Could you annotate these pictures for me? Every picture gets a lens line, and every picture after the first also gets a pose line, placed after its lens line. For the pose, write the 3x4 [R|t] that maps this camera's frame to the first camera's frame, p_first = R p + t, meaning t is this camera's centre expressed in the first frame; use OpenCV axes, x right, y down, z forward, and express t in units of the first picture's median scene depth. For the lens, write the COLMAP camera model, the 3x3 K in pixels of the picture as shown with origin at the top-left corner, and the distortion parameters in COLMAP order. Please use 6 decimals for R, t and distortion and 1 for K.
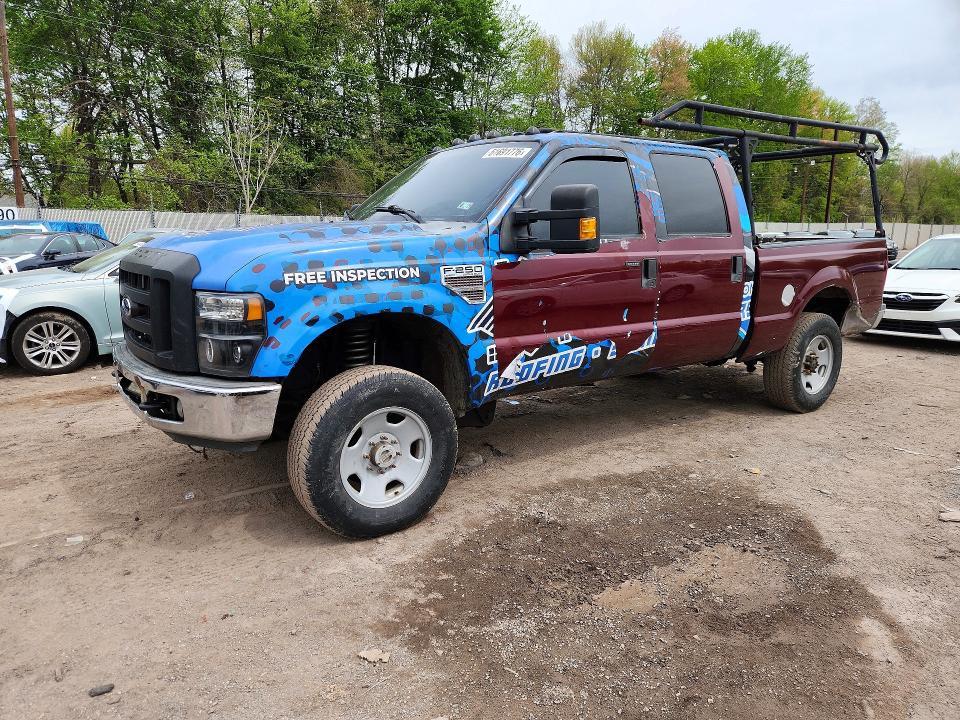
lens RADIAL K [[664.2, 0, 478.0], [0, 664.2, 363.7], [0, 0, 1]] dist [0.036449, -0.001539]
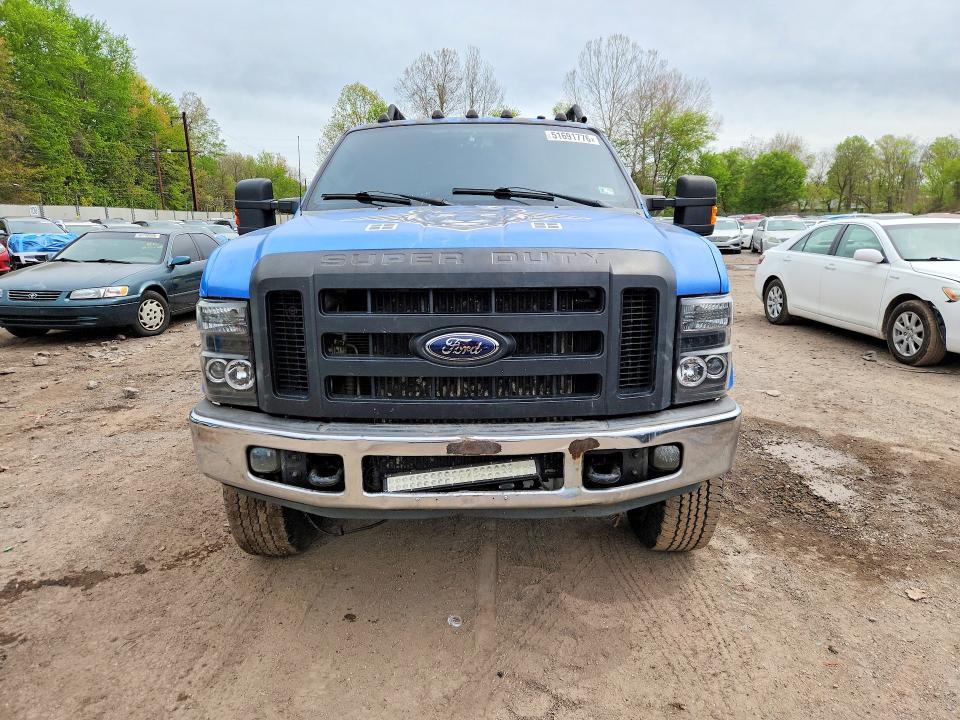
lens RADIAL K [[664.2, 0, 479.5], [0, 664.2, 360.1], [0, 0, 1]] dist [0.036449, -0.001539]
pose [[0.567997, -0.177460, 0.803671, -0.847202], [0.167615, 0.980955, 0.098144, -0.109716], [-0.805782, 0.078962, 0.586924, 0.536588]]
